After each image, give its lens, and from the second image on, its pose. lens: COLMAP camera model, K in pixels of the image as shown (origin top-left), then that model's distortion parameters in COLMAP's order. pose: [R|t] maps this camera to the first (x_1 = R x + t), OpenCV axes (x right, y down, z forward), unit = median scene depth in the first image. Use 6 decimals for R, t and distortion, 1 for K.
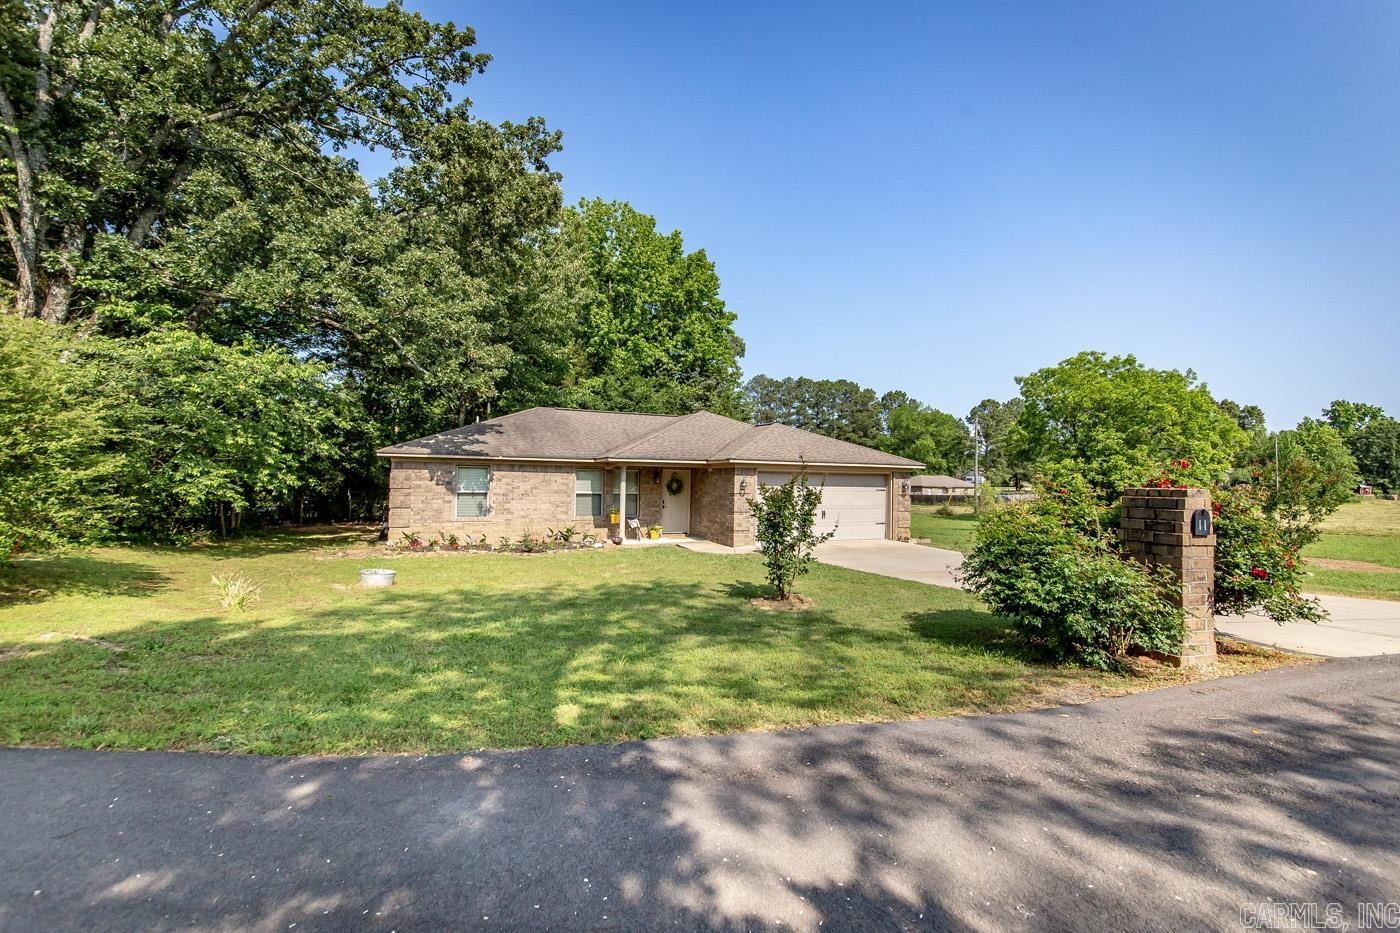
lens RADIAL K [[584.6, 0, 700.0], [0, 584.6, 466.5], [0, 0, 1]] dist [0.003512, 0.000095]
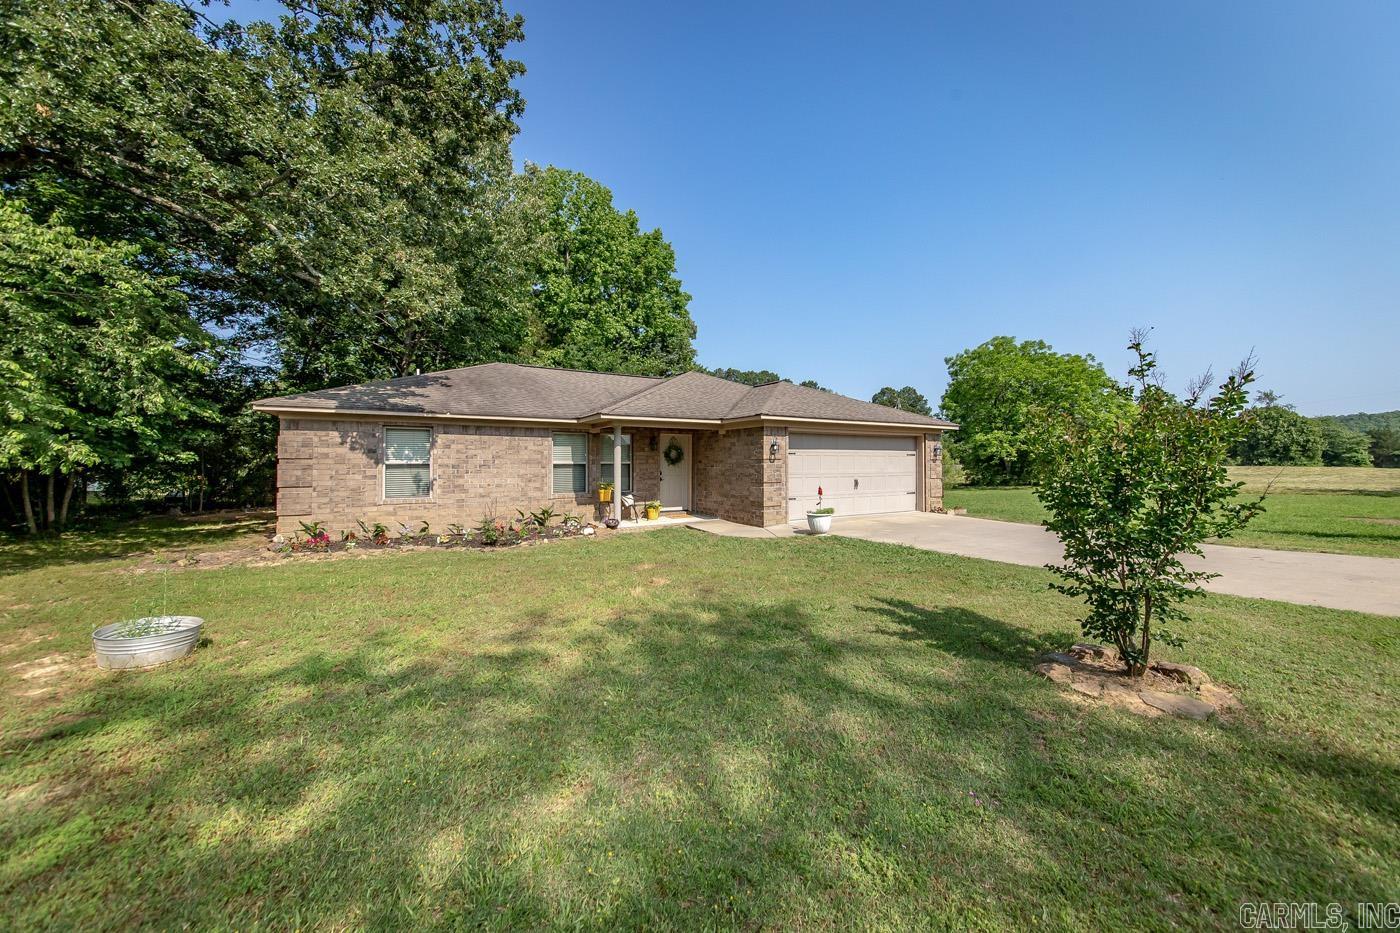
lens RADIAL K [[496.0, 0, 701.4], [0, 496.0, 454.8], [0, 0, 1]] dist [-0.001693, -0.000100]
pose [[0.990900, -0.014547, 0.133814, -0.103453], [0.013042, 0.999842, 0.012115, 0.028383], [-0.133969, -0.010259, 0.990932, 0.318563]]
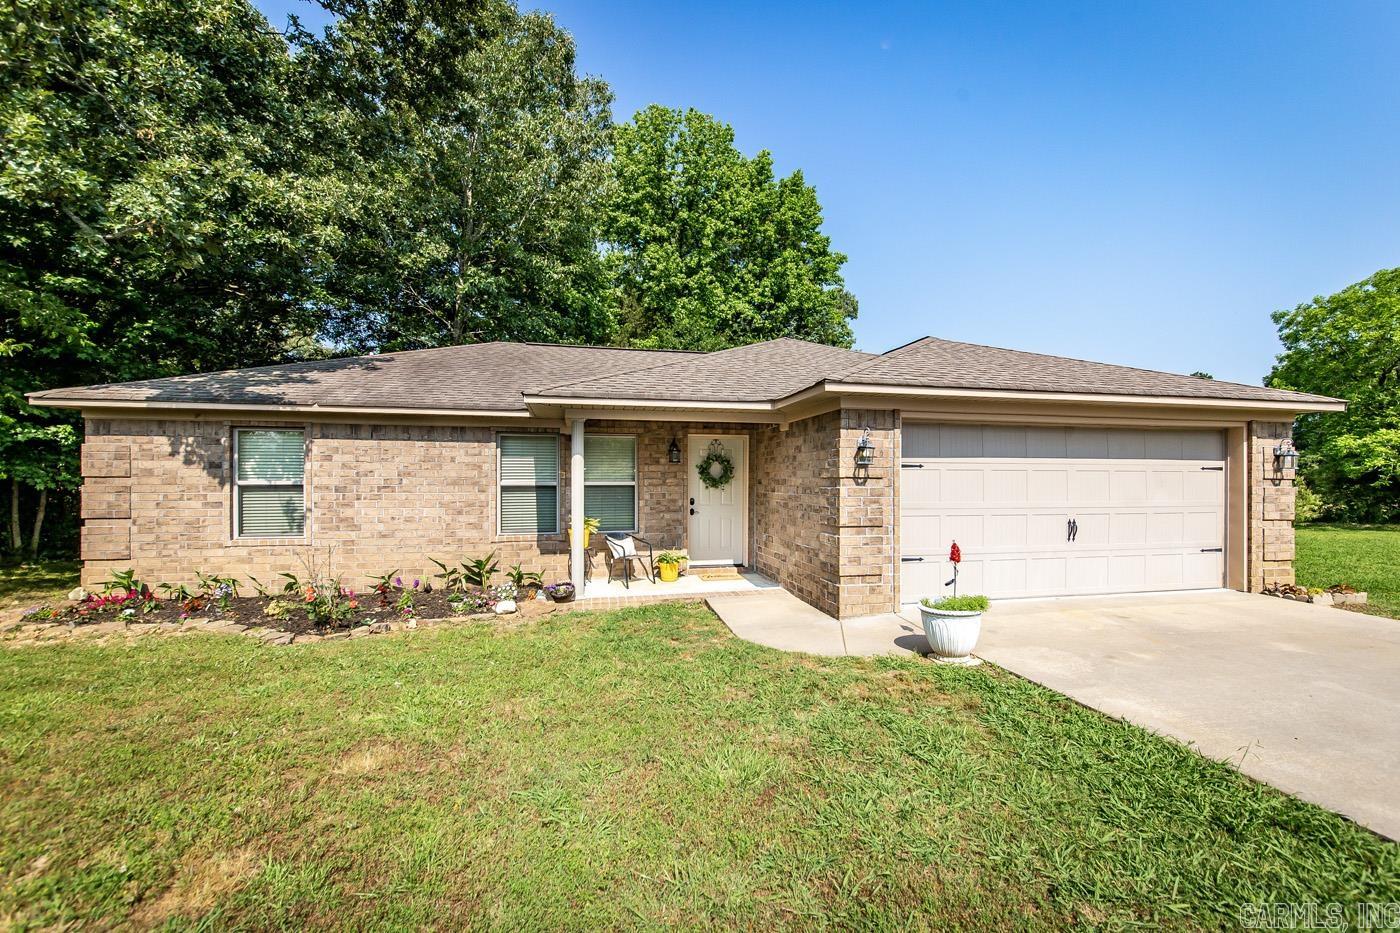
lens RADIAL K [[568.0, 0, 707.5], [0, 568.0, 481.7], [0, 0, 1]] dist [-0.002369, 0.000100]
pose [[0.983241, -0.014197, -0.181757, 0.037530], [0.018576, 0.999576, 0.022413, 0.035549], [0.181361, -0.025414, 0.983088, 0.568240]]
